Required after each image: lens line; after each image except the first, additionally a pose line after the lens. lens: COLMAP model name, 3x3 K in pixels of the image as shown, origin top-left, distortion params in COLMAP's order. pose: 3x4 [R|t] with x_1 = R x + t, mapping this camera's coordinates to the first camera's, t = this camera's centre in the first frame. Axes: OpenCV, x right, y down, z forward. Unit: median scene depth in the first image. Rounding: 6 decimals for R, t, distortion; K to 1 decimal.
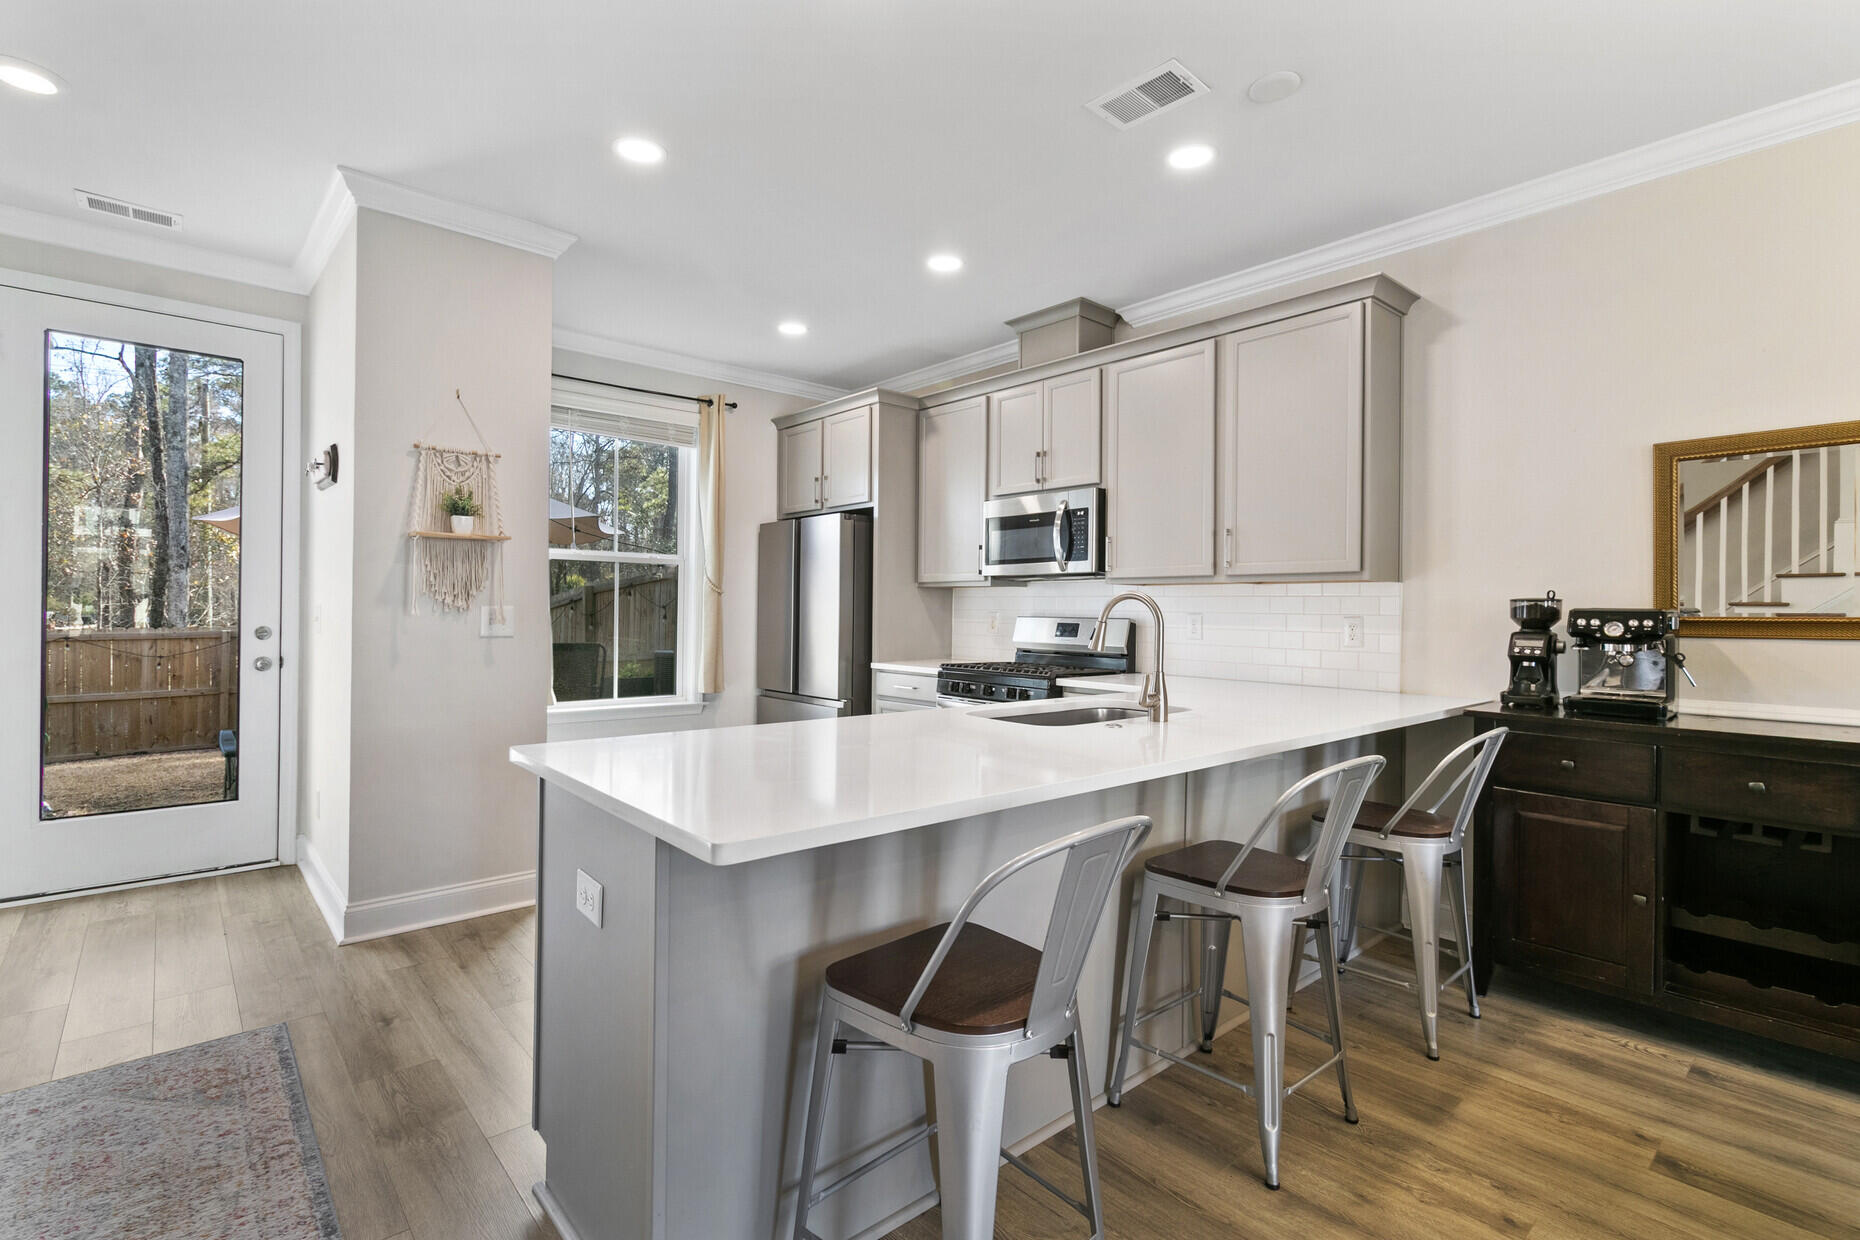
lens RADIAL K [[862.8, 0, 933.9], [0, 862.8, 606.5], [0, 0, 1]] dist [0.001018, 0.000432]
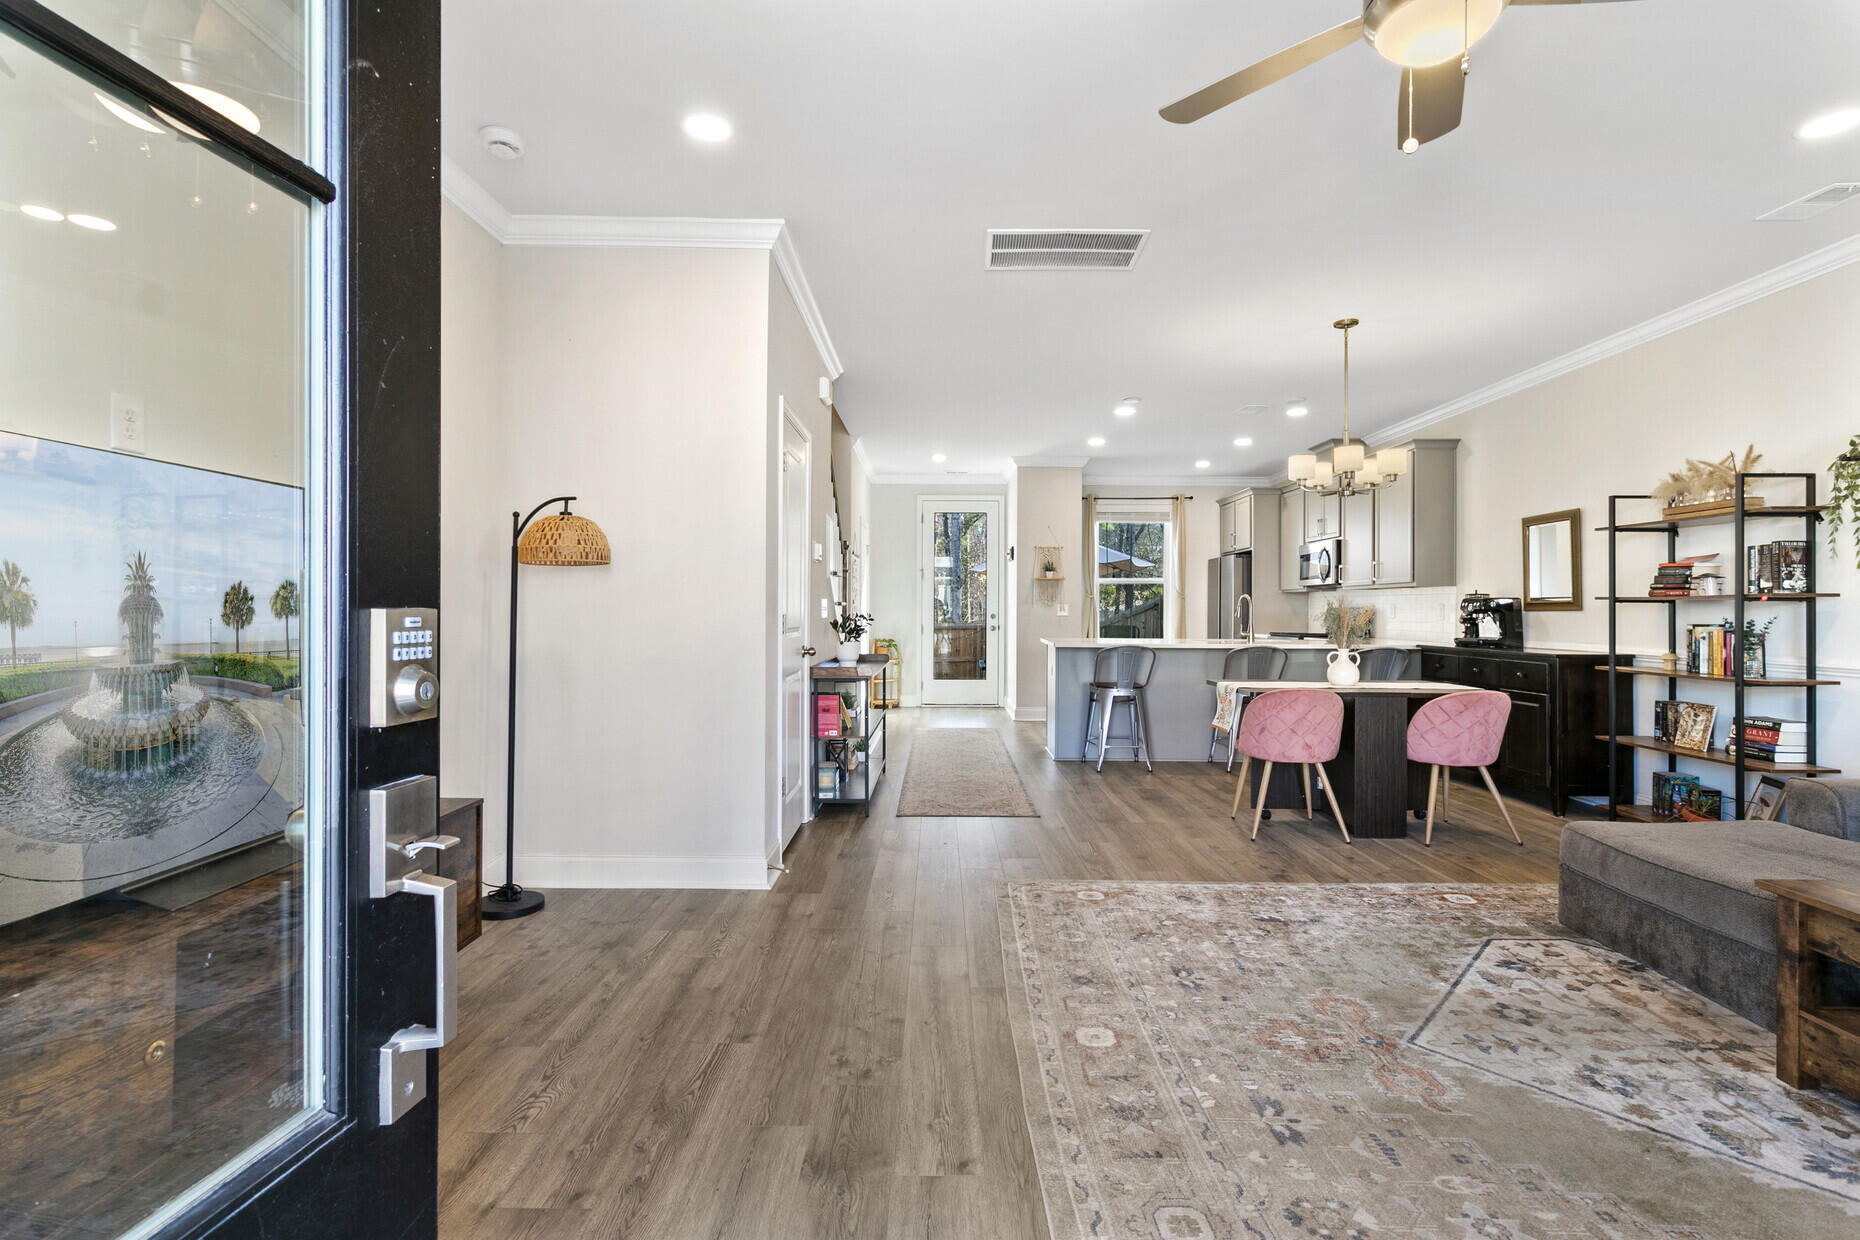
lens RADIAL K [[862.8, 0, 933.9], [0, 862.8, 606.5], [0, 0, 1]] dist [0.001018, 0.000432]
pose [[0.741479, -0.010739, -0.670891, 0.835698], [0.005313, 0.999935, -0.010134, 0.026683], [0.670955, 0.003950, 0.741487, -1.048462]]
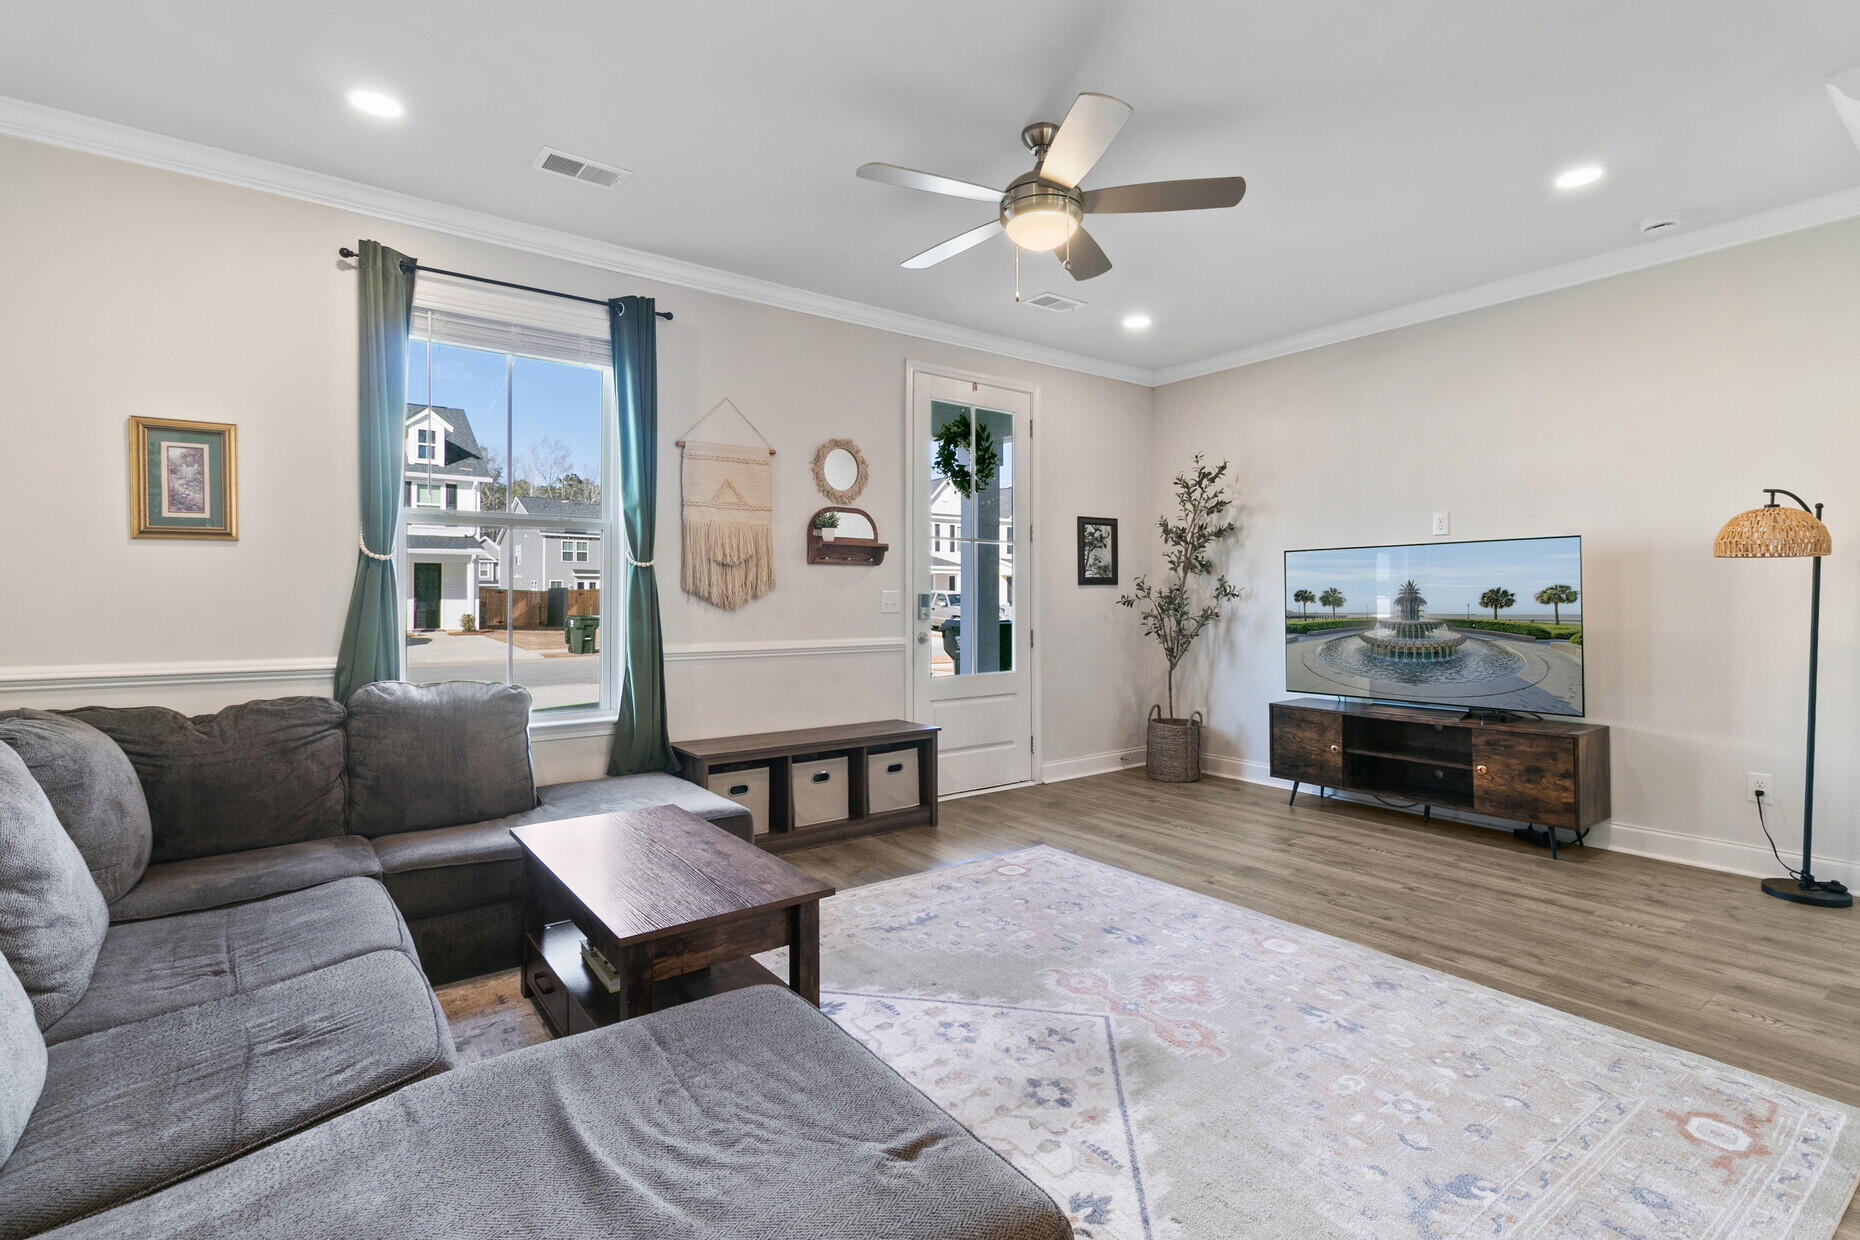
lens RADIAL K [[868.7, 0, 935.6], [0, 868.7, 586.6], [0, 0, 1]] dist [0.000901, 0.001125]
pose [[-0.996448, -0.009207, 0.083701, 0.750602], [-0.010475, 0.999837, -0.014719, 0.025526], [-0.083551, -0.015543, -0.996382, 0.228850]]
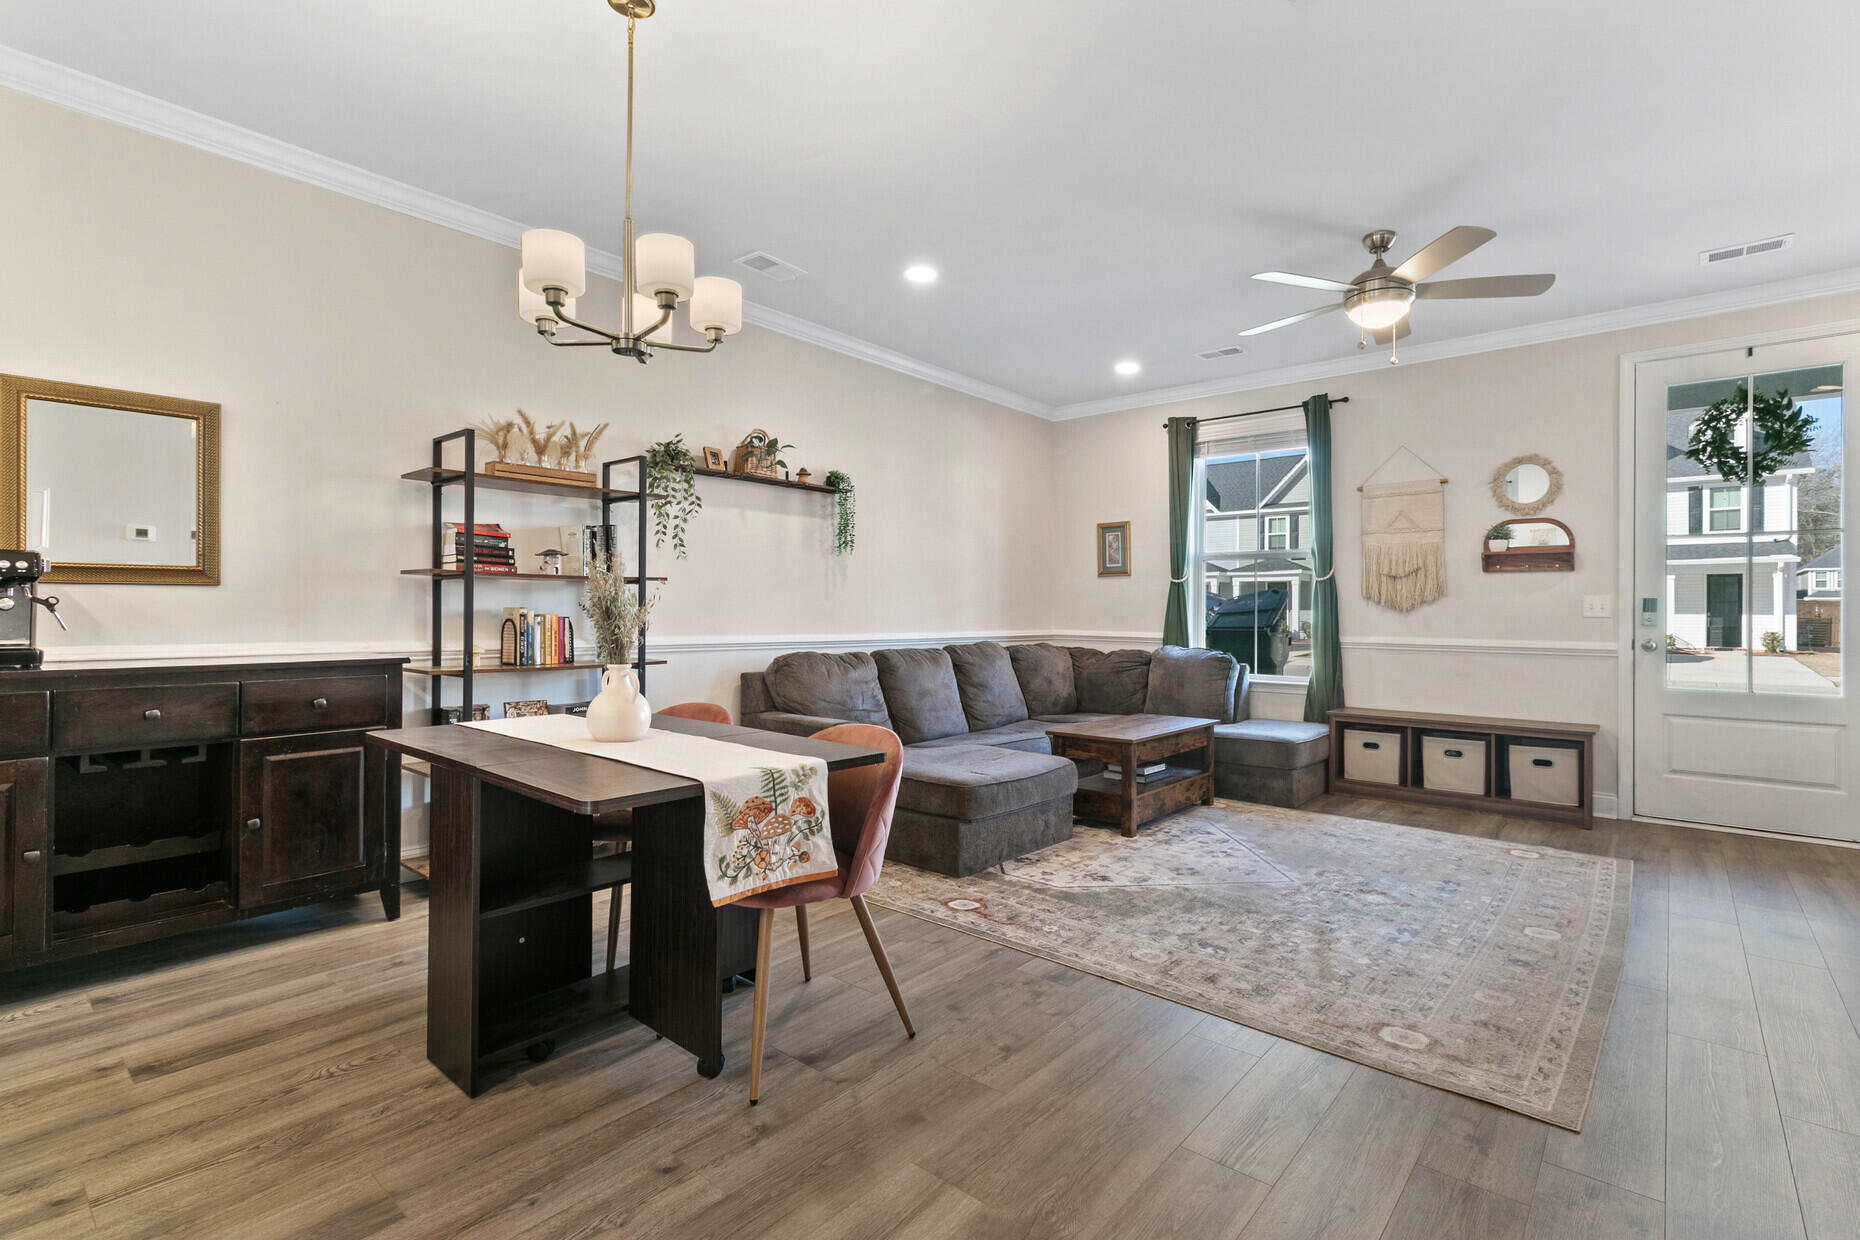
lens RADIAL K [[862.8, 0, 933.9], [0, 862.8, 606.5], [0, 0, 1]] dist [0.001018, 0.000432]
pose [[-0.135572, -0.007811, 0.990737, -0.153892], [-0.010437, 0.999925, 0.006455, 0.031665], [-0.990713, -0.009465, -0.135643, 0.097084]]
